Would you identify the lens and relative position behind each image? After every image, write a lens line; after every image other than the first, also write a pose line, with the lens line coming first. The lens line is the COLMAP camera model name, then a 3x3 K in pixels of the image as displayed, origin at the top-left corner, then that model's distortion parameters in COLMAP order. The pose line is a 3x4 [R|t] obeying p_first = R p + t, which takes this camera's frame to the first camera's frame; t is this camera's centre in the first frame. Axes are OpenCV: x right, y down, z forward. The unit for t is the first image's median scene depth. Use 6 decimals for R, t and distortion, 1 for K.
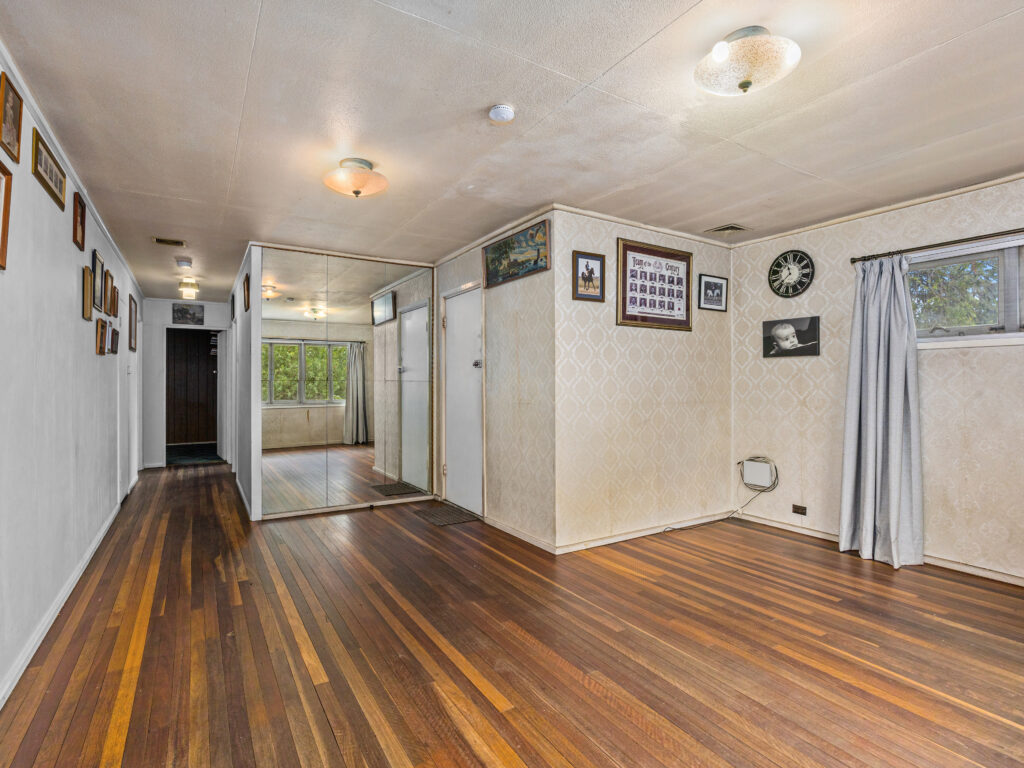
lens RADIAL K [[523.9, 0, 511.1], [0, 523.9, 382.2], [0, 0, 1]] dist [-0.003938, -0.000361]
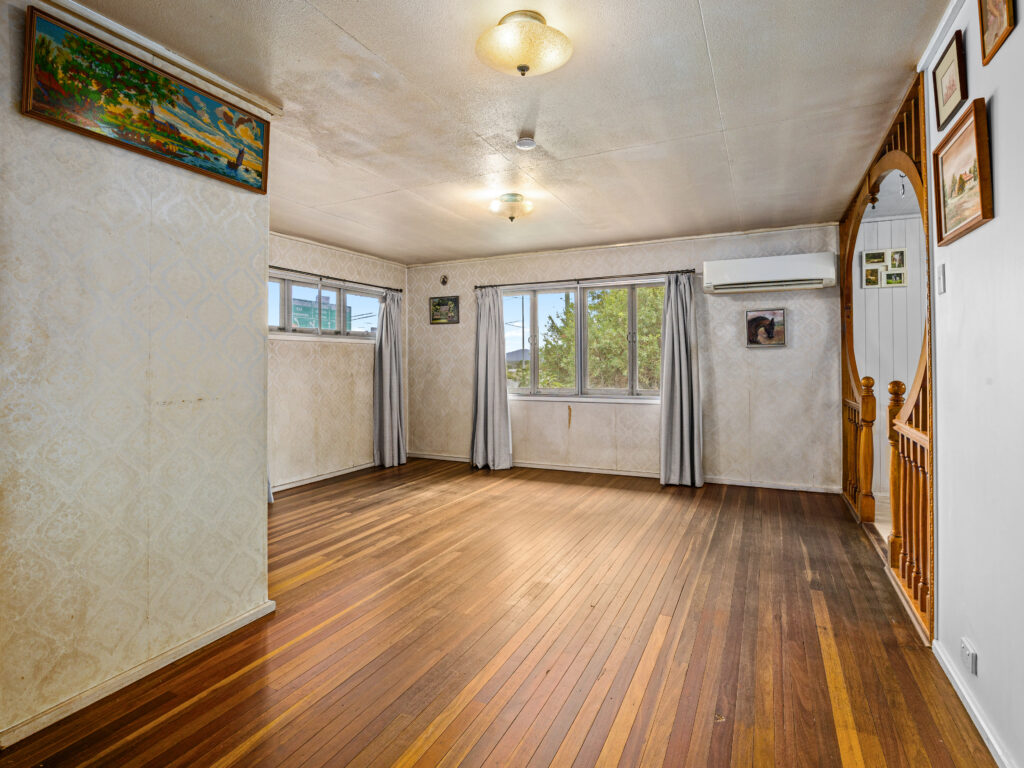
lens RADIAL K [[523.9, 0, 518.0], [0, 523.9, 357.9], [0, 0, 1]] dist [-0.003938, -0.000361]
pose [[-0.550162, 0.012188, 0.834969, -0.651752], [0.007035, 0.999926, -0.009961, 0.002957], [-0.835029, 0.000393, -0.550206, 1.073217]]
